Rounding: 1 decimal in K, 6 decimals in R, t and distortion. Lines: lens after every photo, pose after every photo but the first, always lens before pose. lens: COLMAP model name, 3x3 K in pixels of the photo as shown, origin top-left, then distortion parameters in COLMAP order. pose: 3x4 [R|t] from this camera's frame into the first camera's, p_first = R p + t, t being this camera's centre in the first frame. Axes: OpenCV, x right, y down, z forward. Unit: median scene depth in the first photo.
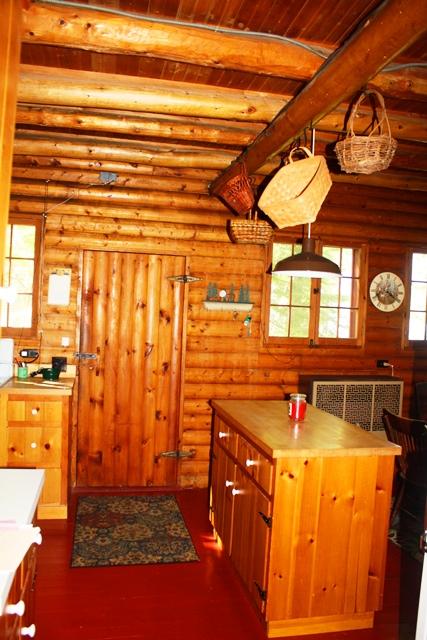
lens RADIAL K [[531.0, 0, 210.5], [0, 531.0, 320.7], [0, 0, 1]] dist [-0.161560, 0.120710]
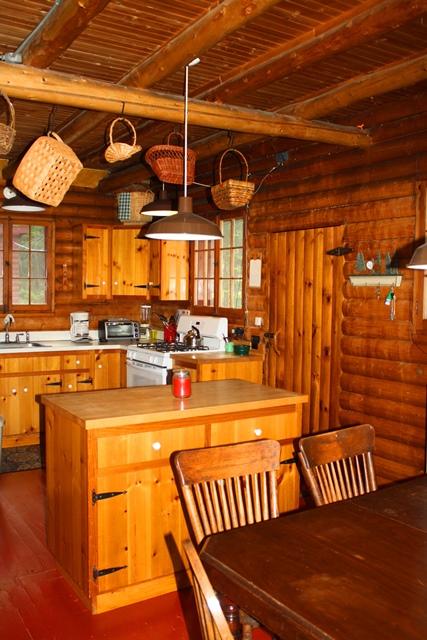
lens RADIAL K [[601.8, 0, 212.0], [0, 601.8, 321.0], [0, 0, 1]] dist [-0.098744, 0.000000]
pose [[0.360339, 0.007159, -0.932794, 0.796343], [-0.004179, 0.999973, 0.006060, 0.030565], [0.932812, 0.001714, 0.360360, 0.446415]]
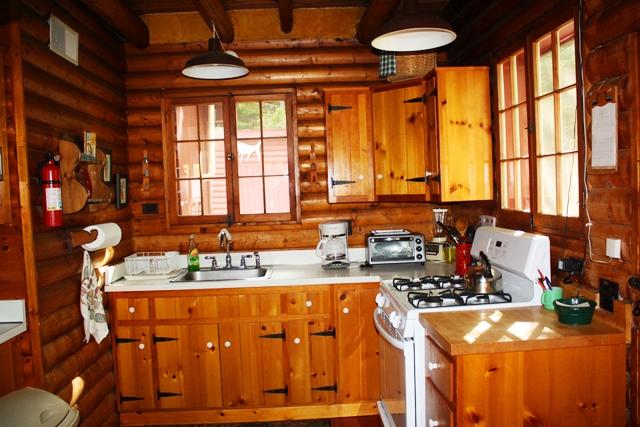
lens RADIAL K [[531.0, 0, 316.4], [0, 531.0, 212.9], [0, 0, 1]] dist [-0.161560, 0.120710]
pose [[-0.154512, 0.002874, -0.987987, 0.192424], [0.020608, 0.999788, -0.000315, 0.003724], [0.987776, -0.020409, -0.154538, 0.773750]]
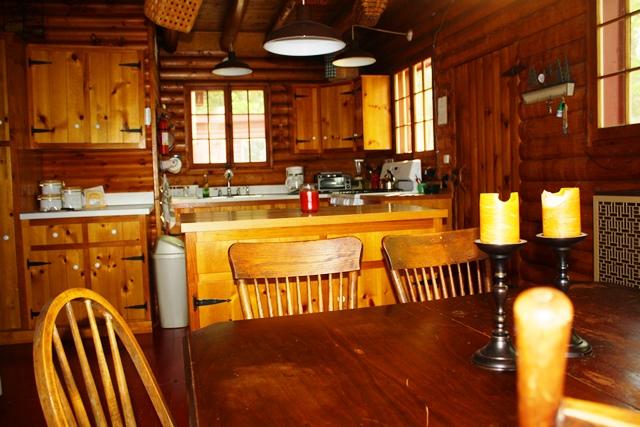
lens RADIAL K [[531.0, 0, 321.6], [0, 531.0, 219.2], [0, 0, 1]] dist [-0.161560, 0.120710]
pose [[0.062014, 0.027313, -0.997702, 0.725945], [0.026581, 0.999226, 0.029007, 0.116693], [0.997721, -0.028319, 0.061239, 0.649068]]
